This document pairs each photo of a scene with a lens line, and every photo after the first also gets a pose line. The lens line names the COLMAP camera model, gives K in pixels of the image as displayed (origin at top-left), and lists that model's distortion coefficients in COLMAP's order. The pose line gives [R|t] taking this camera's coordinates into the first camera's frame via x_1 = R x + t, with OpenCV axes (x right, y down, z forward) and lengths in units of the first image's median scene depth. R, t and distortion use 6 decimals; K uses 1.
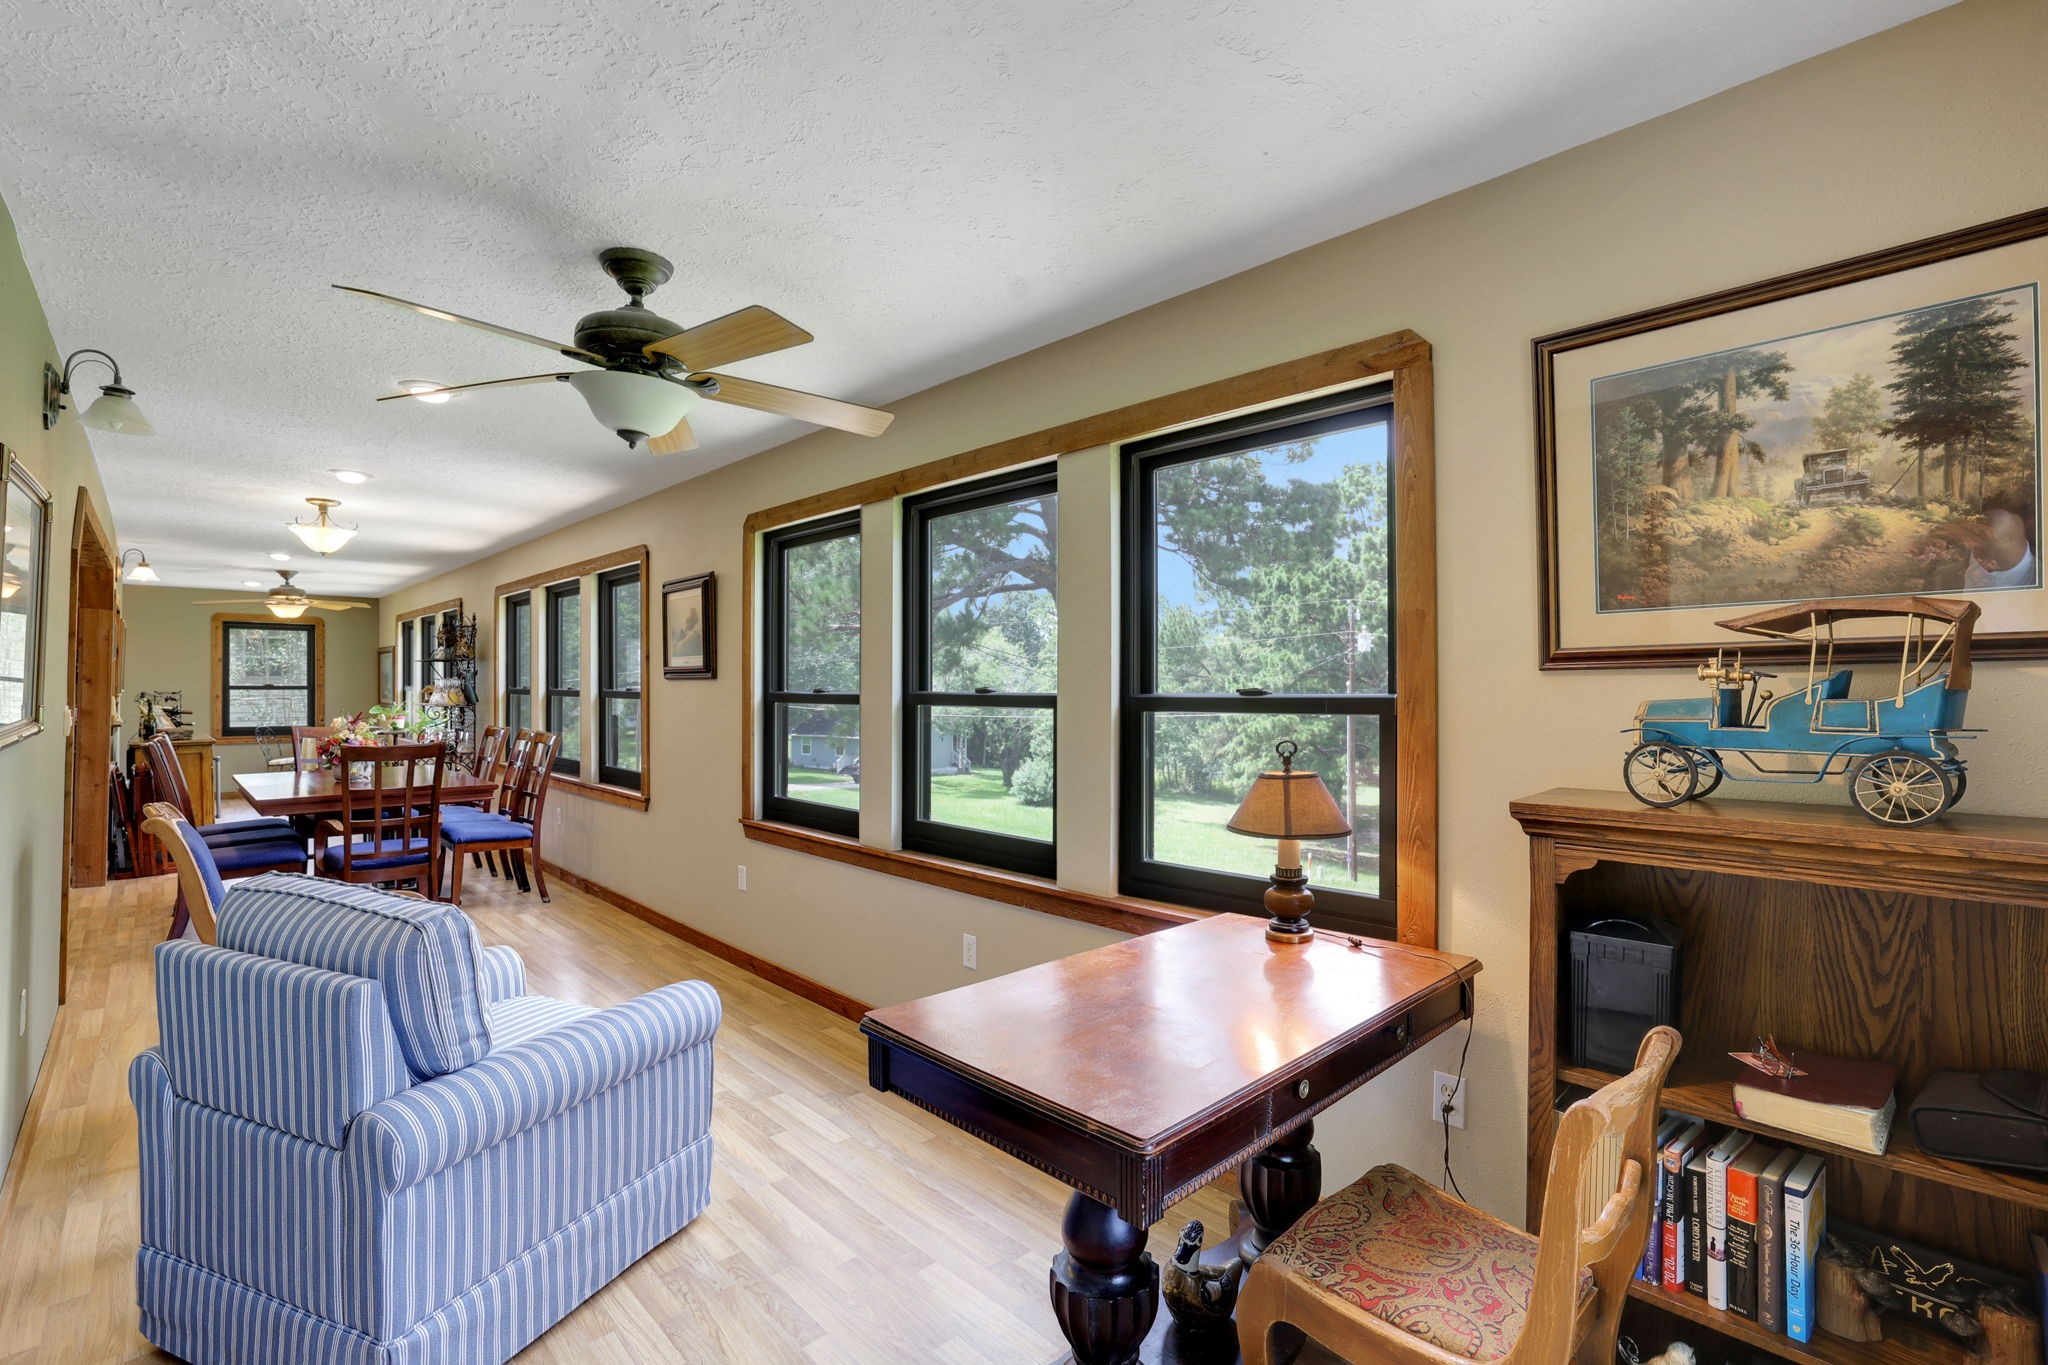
lens RADIAL K [[919.6, 0, 1029.1], [0, 919.6, 687.0], [0, 0, 1]] dist [-0.029655, 0.000298]
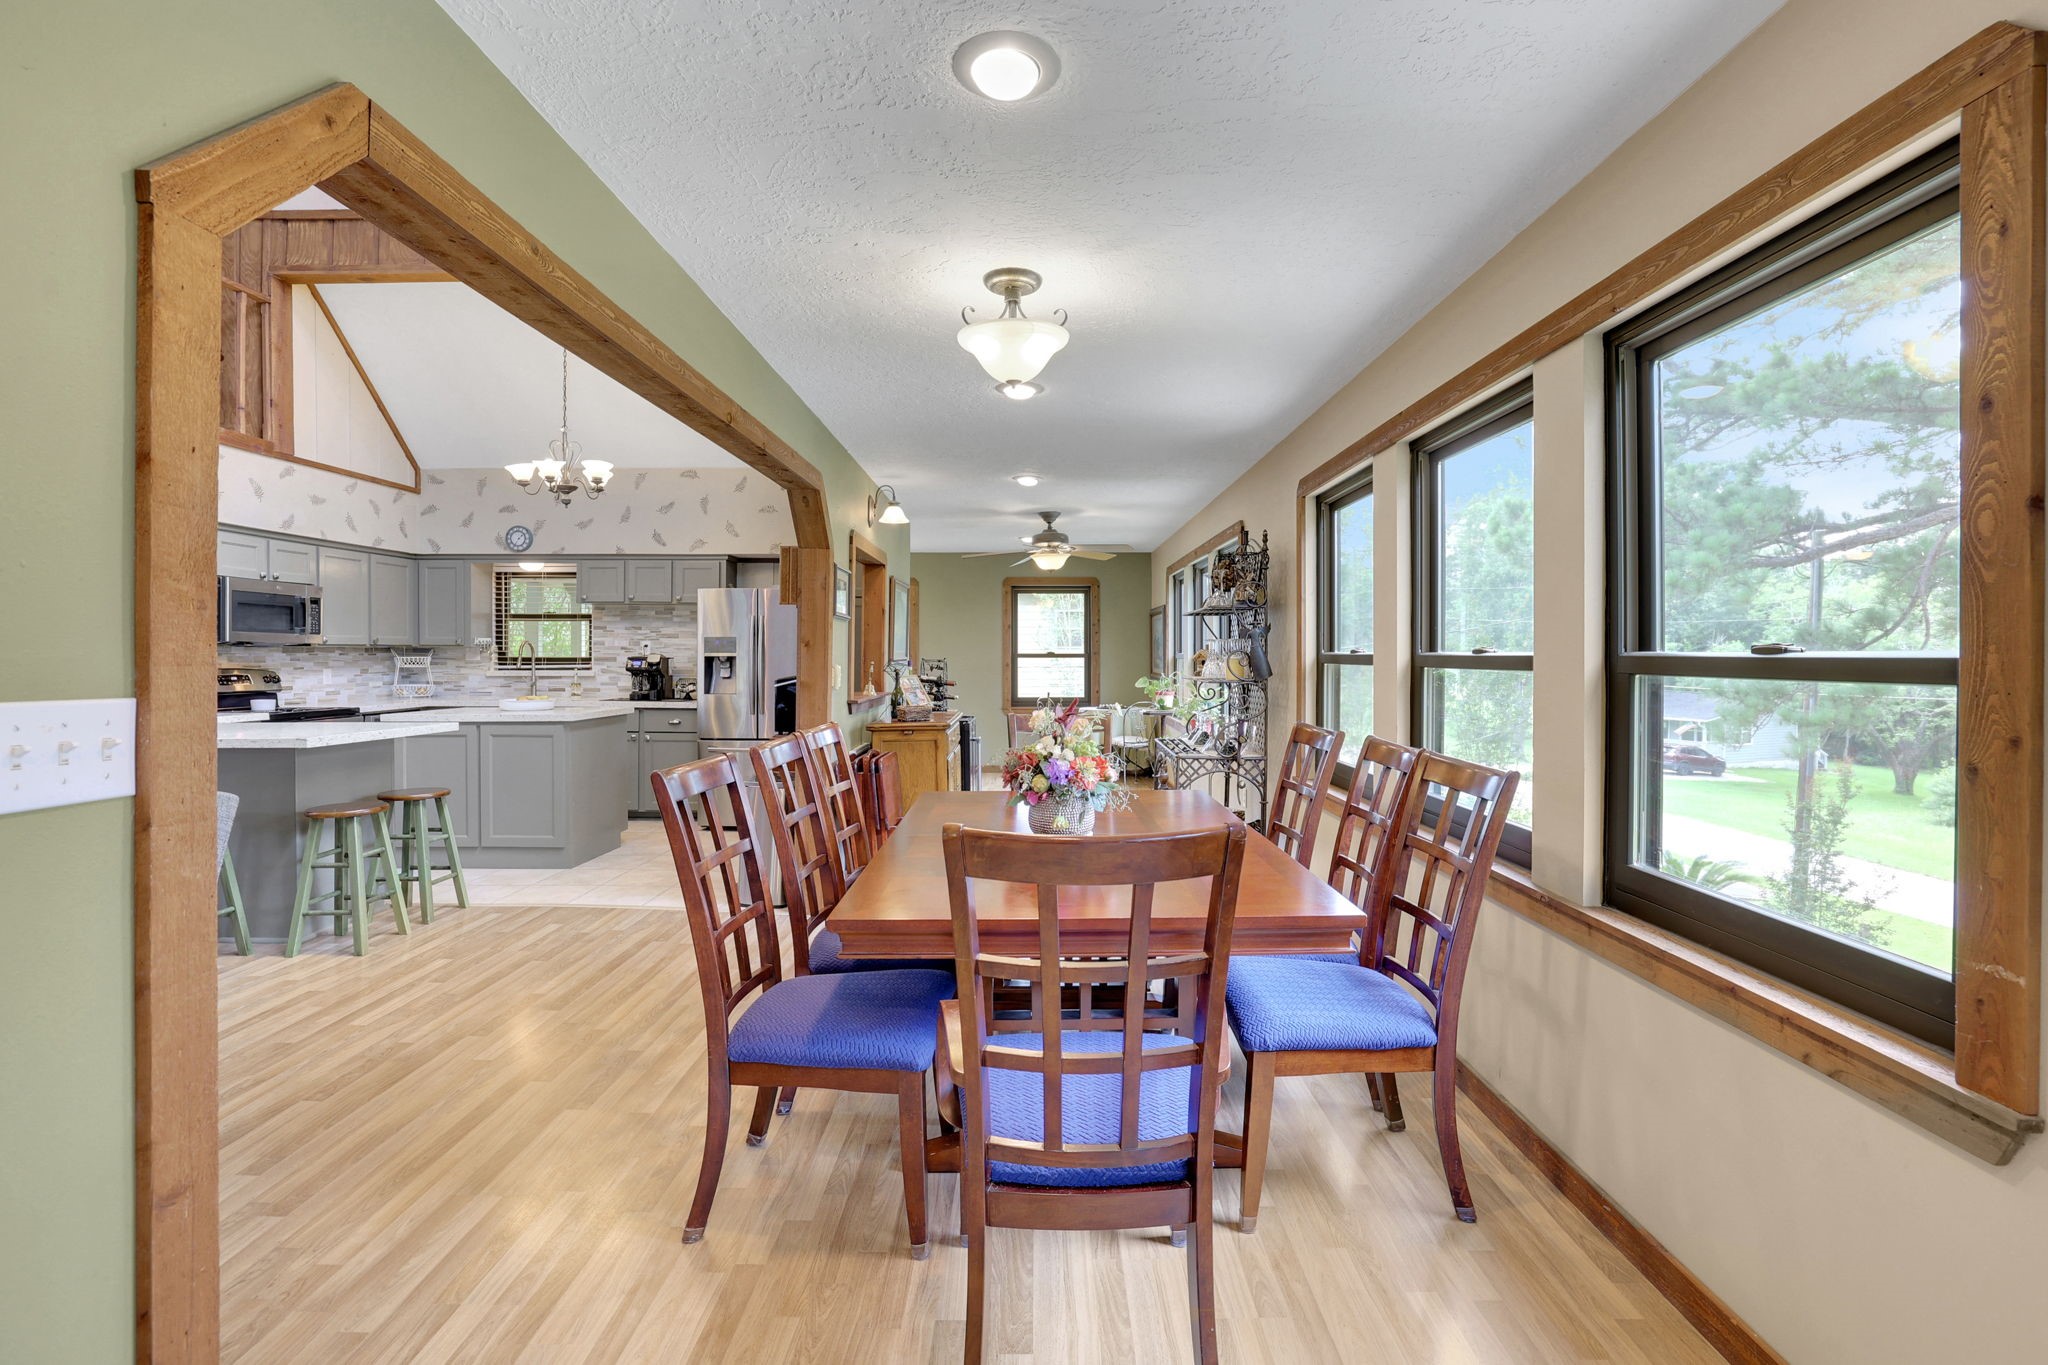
lens RADIAL K [[875.1, 0, 1029.2], [0, 875.1, 665.7], [0, 0, 1]] dist [-0.010508, 0.000279]
pose [[0.711086, 0.005568, -0.703083, -0.234324], [0.001486, 0.999955, 0.009423, 0.002829], [0.703104, -0.007745, 0.711045, 0.356479]]
